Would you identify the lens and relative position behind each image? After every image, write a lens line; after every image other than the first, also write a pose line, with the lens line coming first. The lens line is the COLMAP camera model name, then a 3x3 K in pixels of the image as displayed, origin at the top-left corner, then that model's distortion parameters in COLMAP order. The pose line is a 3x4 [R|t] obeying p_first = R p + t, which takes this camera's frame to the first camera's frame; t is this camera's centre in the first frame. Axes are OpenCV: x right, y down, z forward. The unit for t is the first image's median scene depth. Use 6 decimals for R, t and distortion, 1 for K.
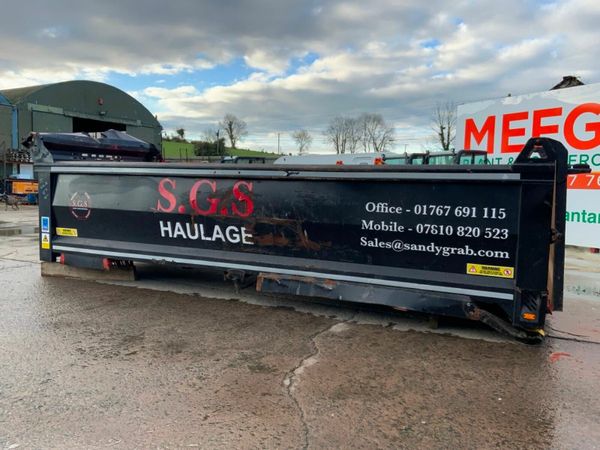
lens RADIAL K [[498.2, 0, 300.0], [0, 498.2, 225.0], [0, 0, 1]] dist [0.078080, -0.148690]
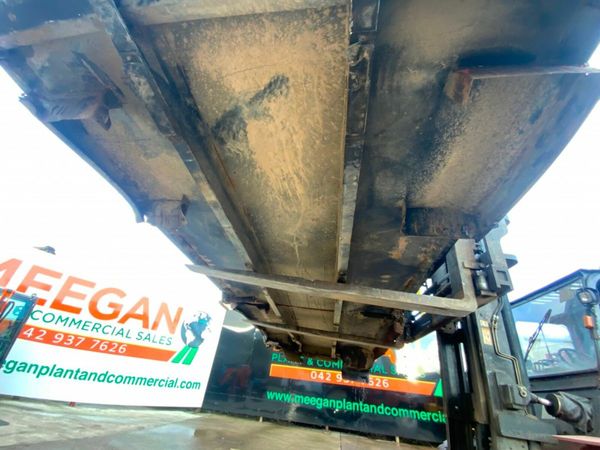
lens RADIAL K [[241.4, 0, 300.0], [0, 241.4, 225.0], [0, 0, 1]] dist [-0.014367, 0.000017]
pose [[-0.324116, 0.468989, 0.821583, -0.543862], [-0.034895, 0.861947, -0.505797, -0.107031], [-0.945373, -0.192606, -0.263005, 1.260464]]
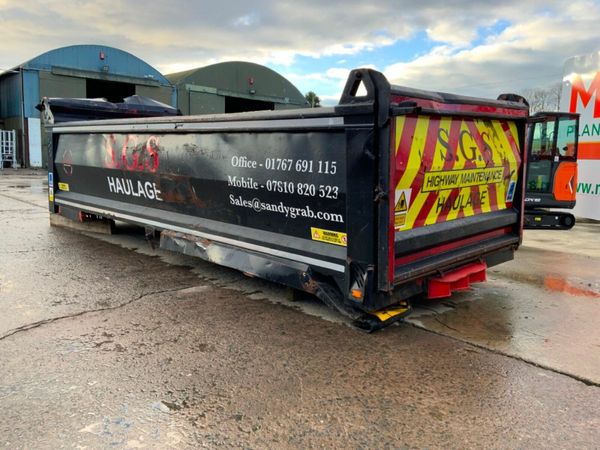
lens RADIAL K [[498.2, 0, 300.0], [0, 498.2, 225.0], [0, 0, 1]] dist [0.078080, -0.148690]
pose [[0.939225, 0.057054, -0.338529, 0.471147], [-0.043142, 0.997892, 0.048484, 0.025310], [0.340581, -0.030932, 0.939706, 0.153248]]
